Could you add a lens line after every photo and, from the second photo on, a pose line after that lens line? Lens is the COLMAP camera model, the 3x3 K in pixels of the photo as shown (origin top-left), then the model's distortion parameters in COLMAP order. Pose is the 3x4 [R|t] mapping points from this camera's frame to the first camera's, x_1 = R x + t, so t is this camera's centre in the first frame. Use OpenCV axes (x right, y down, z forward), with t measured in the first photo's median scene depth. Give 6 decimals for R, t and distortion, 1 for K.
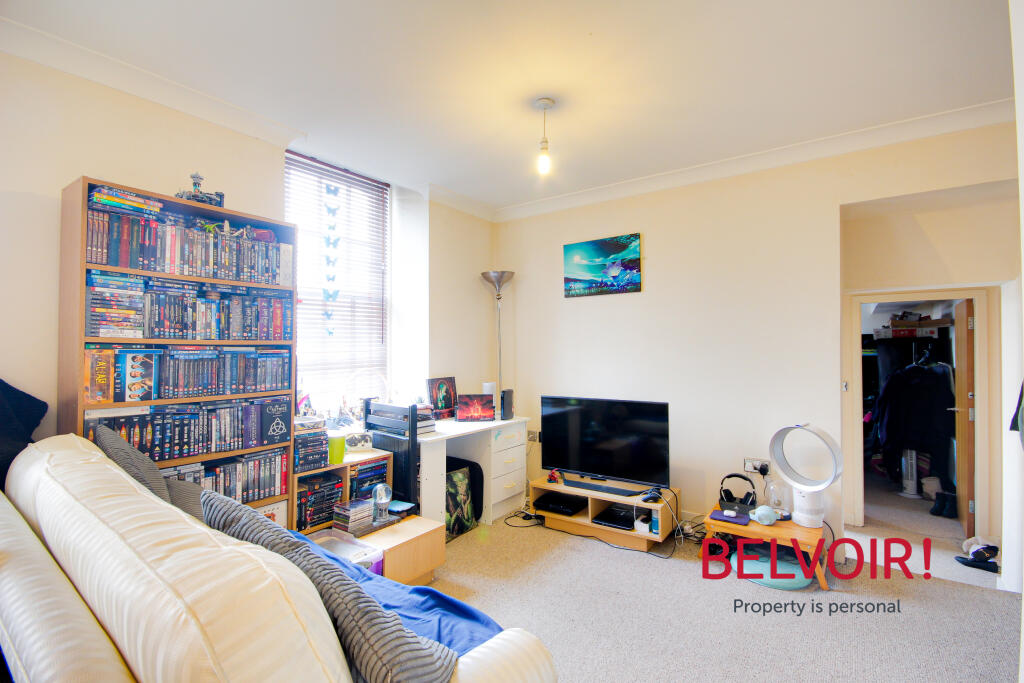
lens RADIAL K [[476.8, 0, 512.0], [0, 476.8, 341.5], [0, 0, 1]] dist [-0.000405, -0.000044]
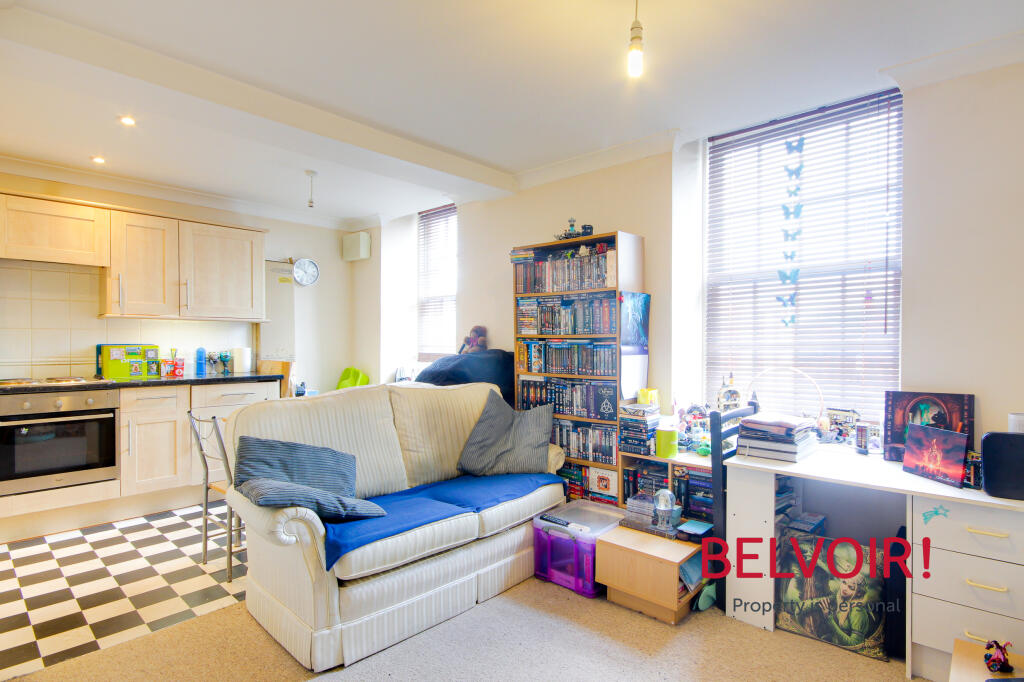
lens RADIAL K [[500.4, 0, 515.4], [0, 500.4, 346.2], [0, 0, 1]] dist [0.000317, 0.000176]
pose [[-0.102943, 0.007406, -0.994660, 0.807785], [0.012222, 0.999906, 0.006180, 0.018415], [0.994612, -0.011520, -0.103024, 0.939585]]
